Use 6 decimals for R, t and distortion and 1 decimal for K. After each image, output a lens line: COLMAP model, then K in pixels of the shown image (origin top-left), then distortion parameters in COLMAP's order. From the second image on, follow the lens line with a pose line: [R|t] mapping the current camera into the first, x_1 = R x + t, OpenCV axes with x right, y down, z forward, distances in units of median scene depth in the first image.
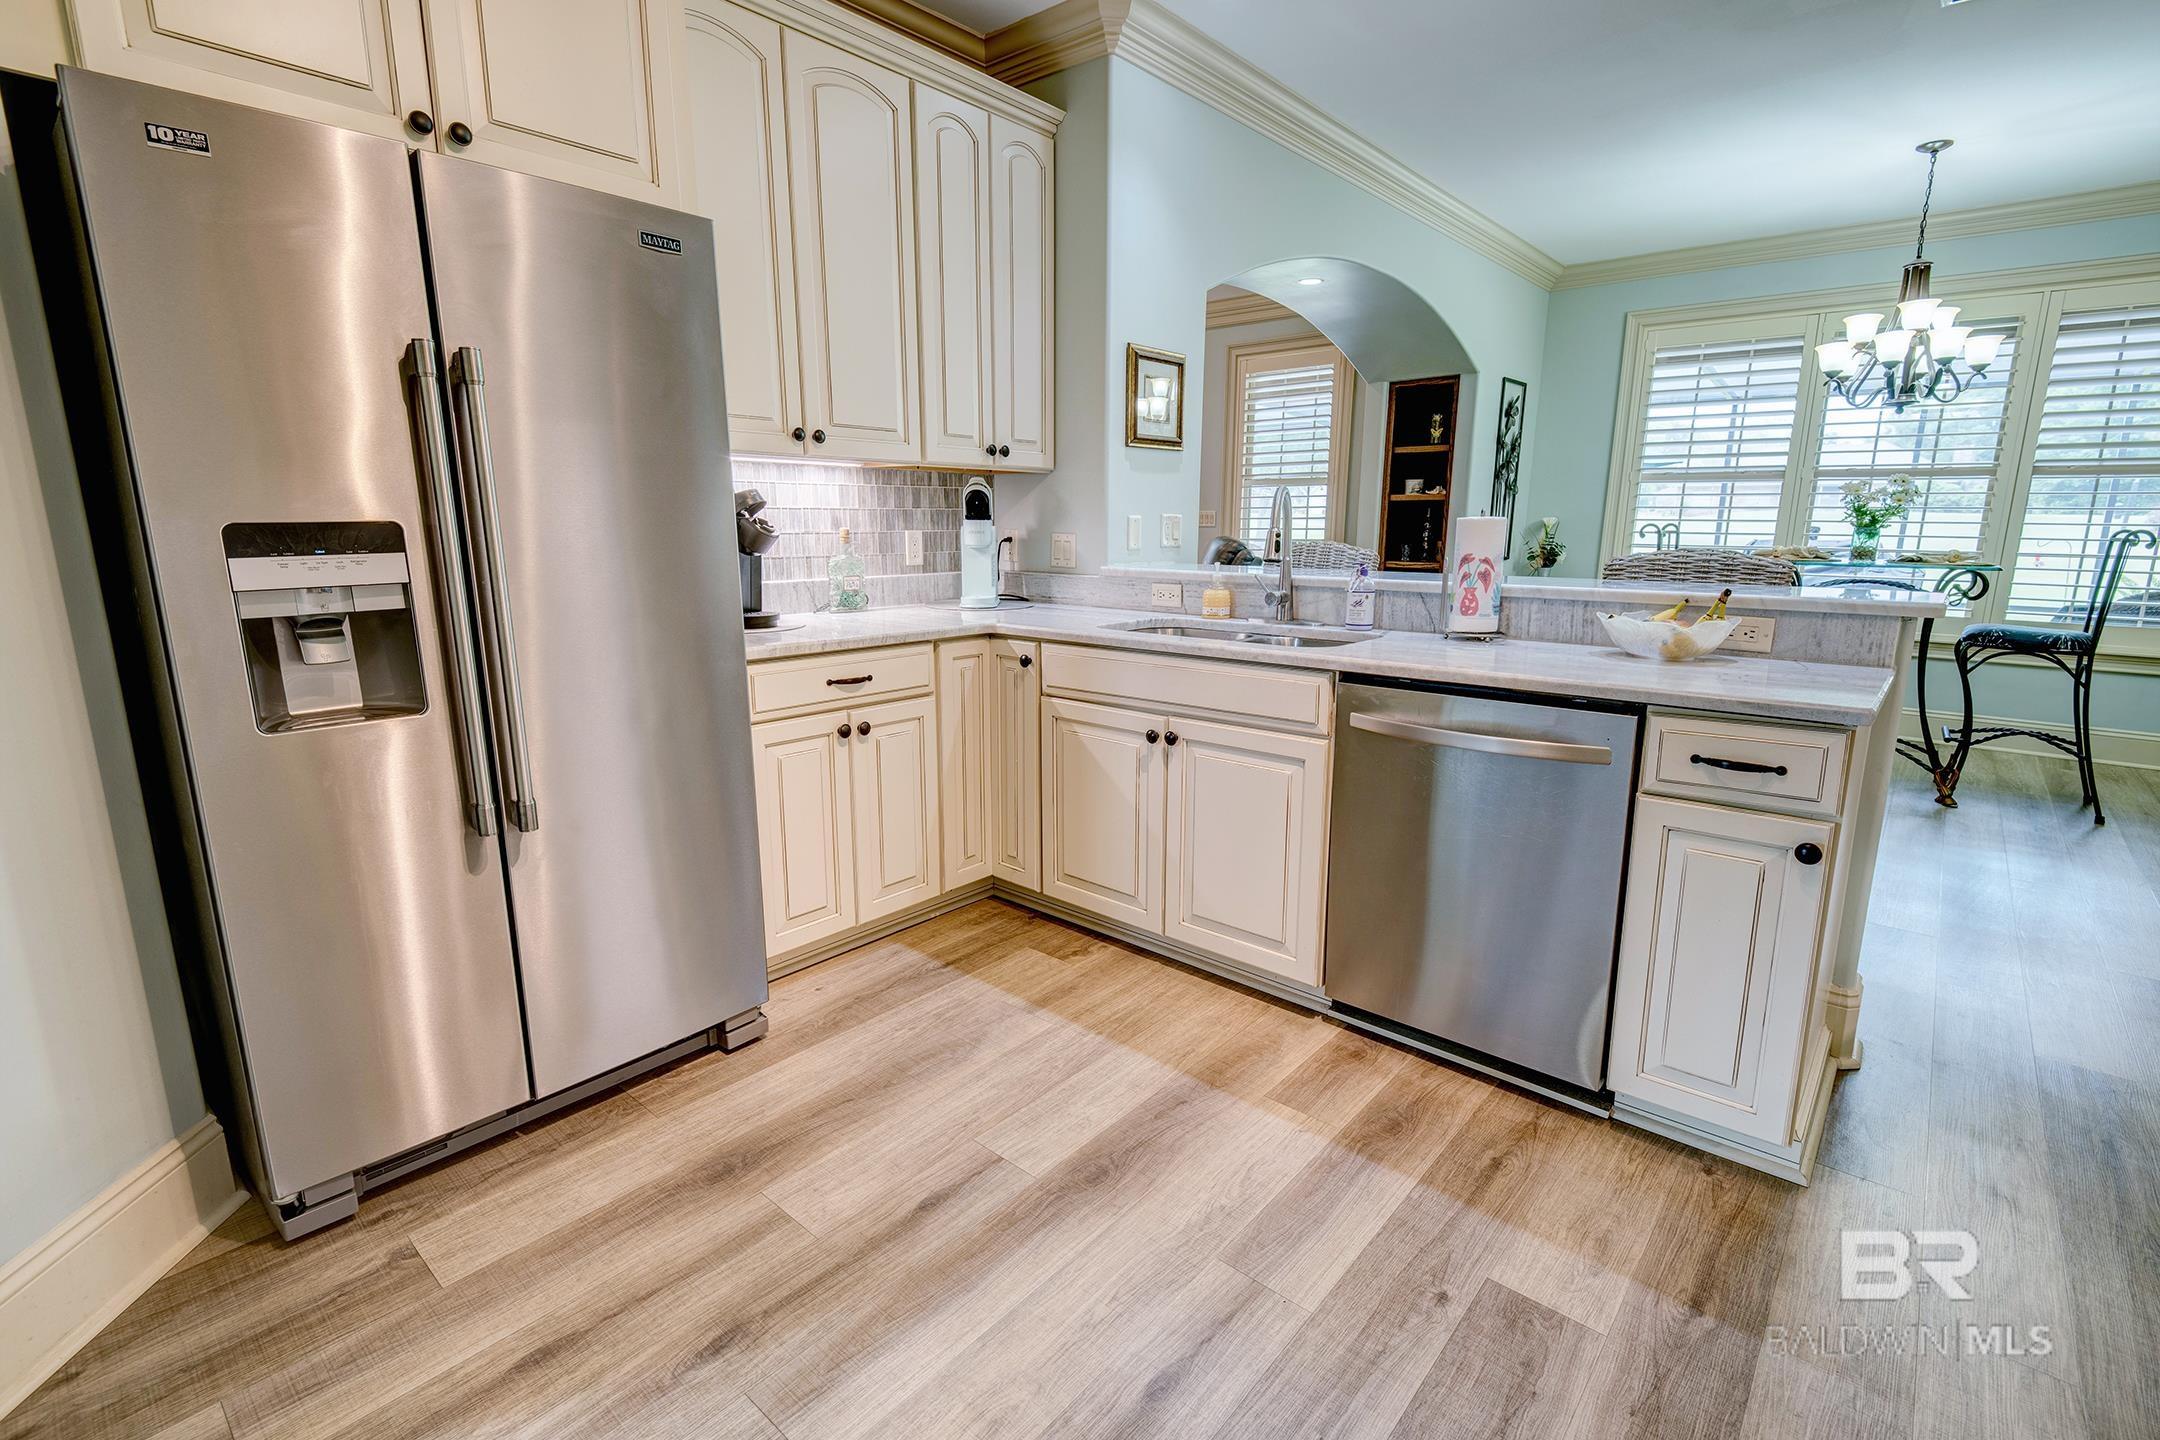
lens RADIAL K [[994.1, 0, 1094.1], [0, 994.1, 714.9], [0, 0, 1]] dist [0.026774, -0.009825]
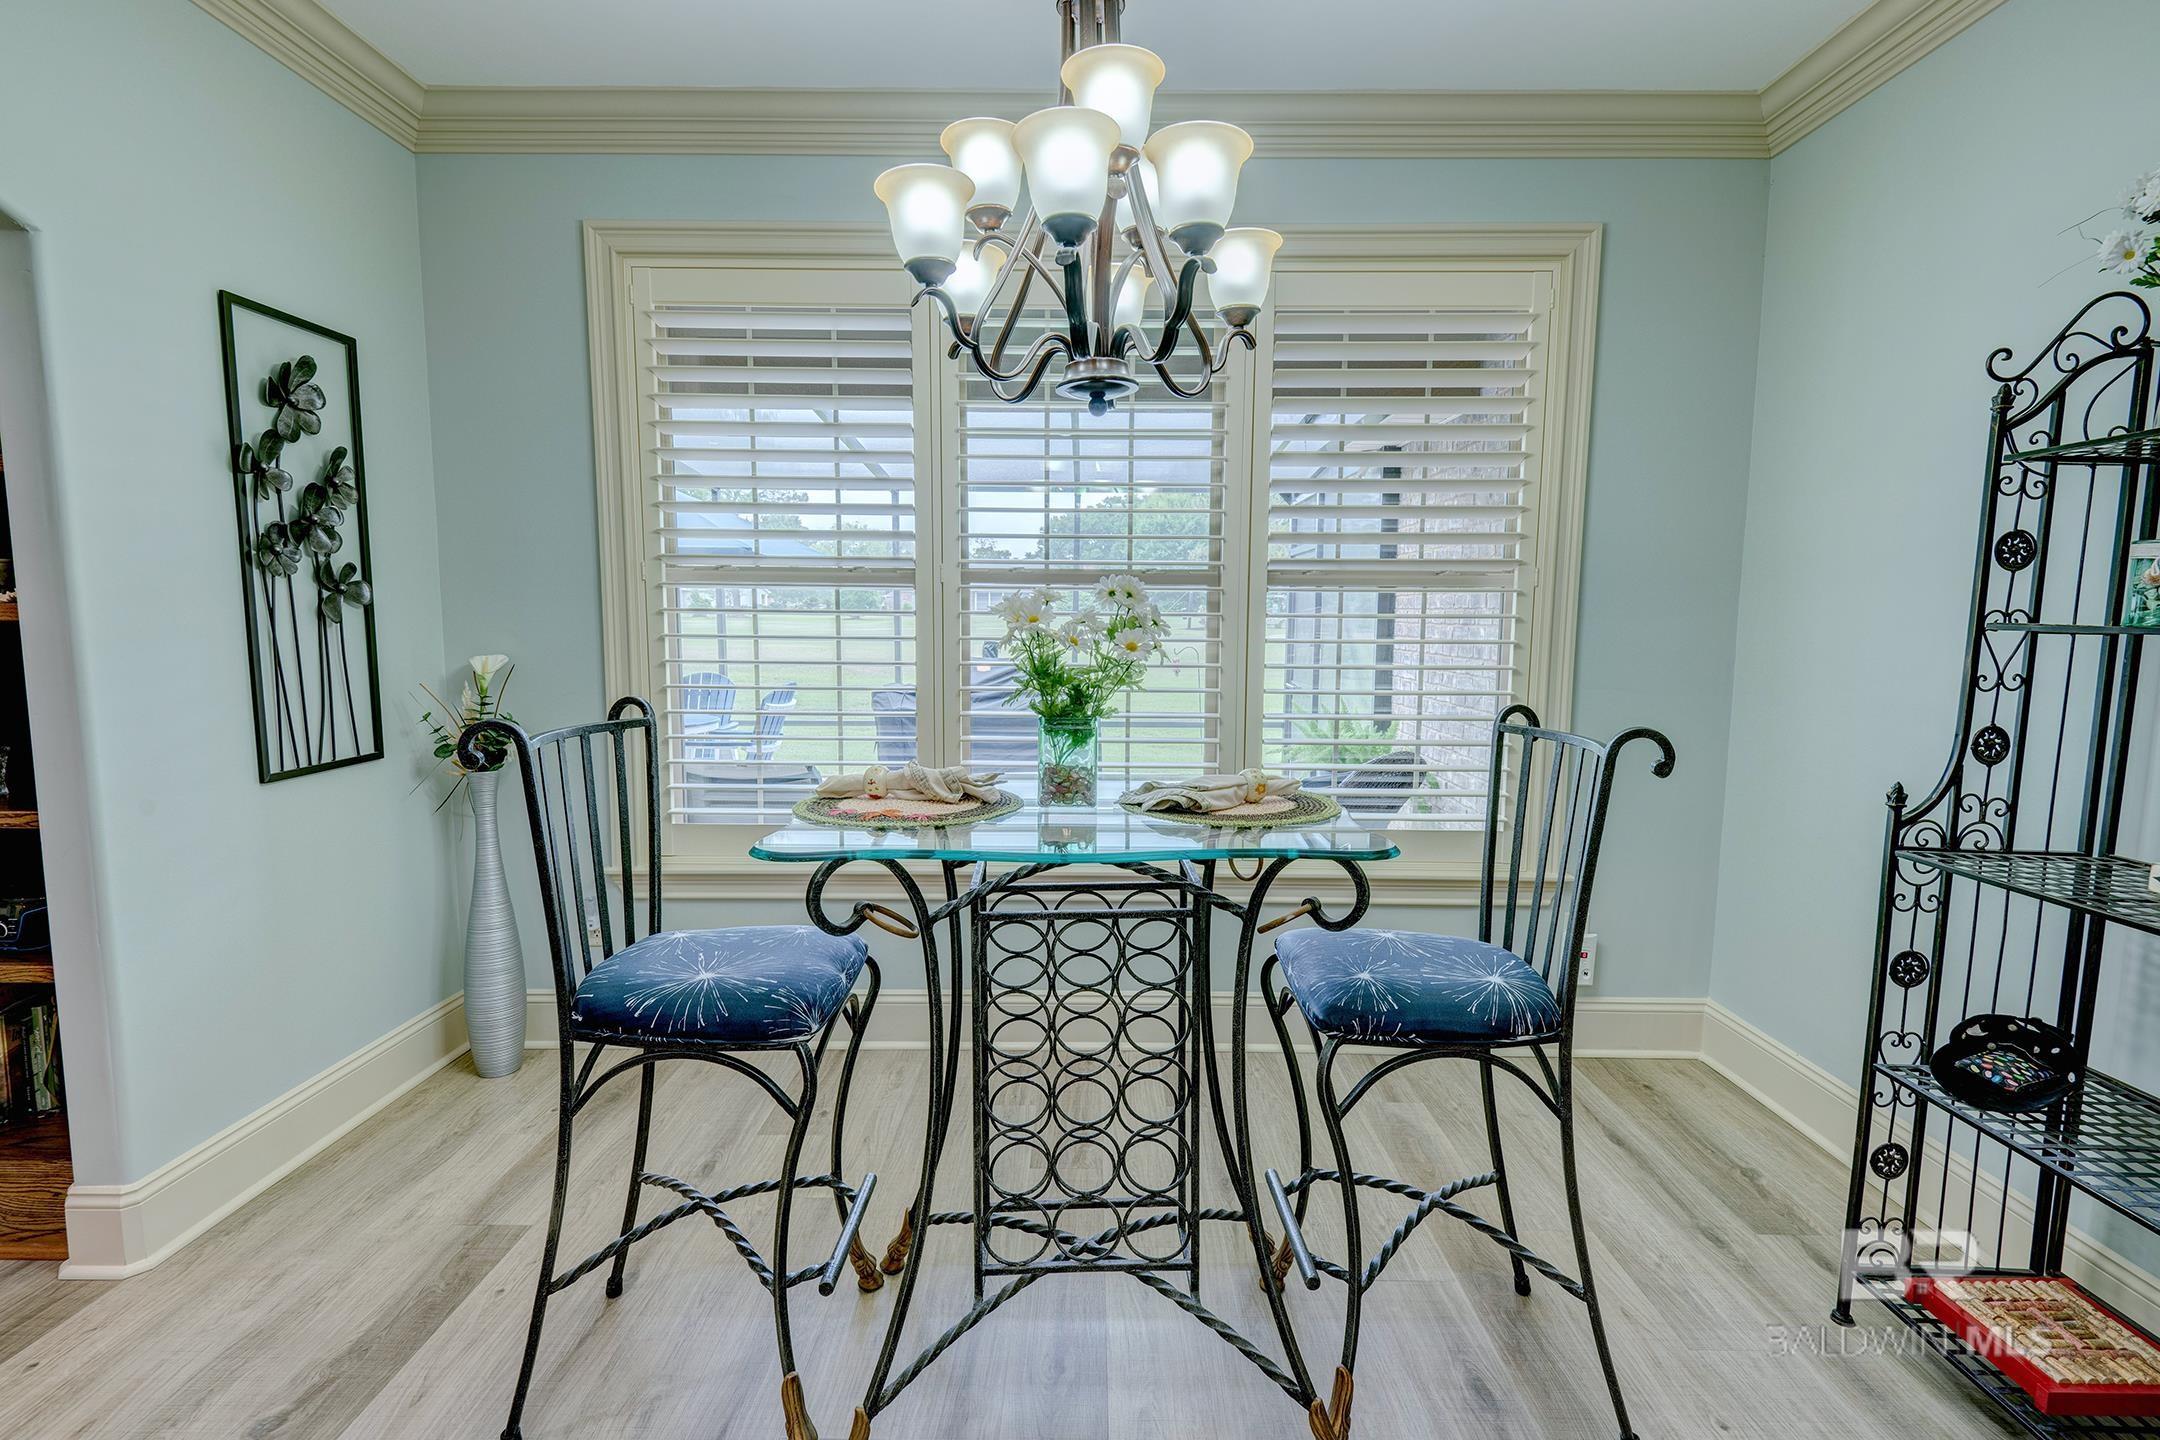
lens RADIAL K [[994.1, 0, 1081.3], [0, 994.1, 720.5], [0, 0, 1]] dist [0.026774, -0.009825]
pose [[0.769117, -0.069759, 0.635290, 0.536590], [0.125433, 0.991169, -0.043019, -0.168032], [-0.626678, 0.112773, 0.771075, 0.711043]]
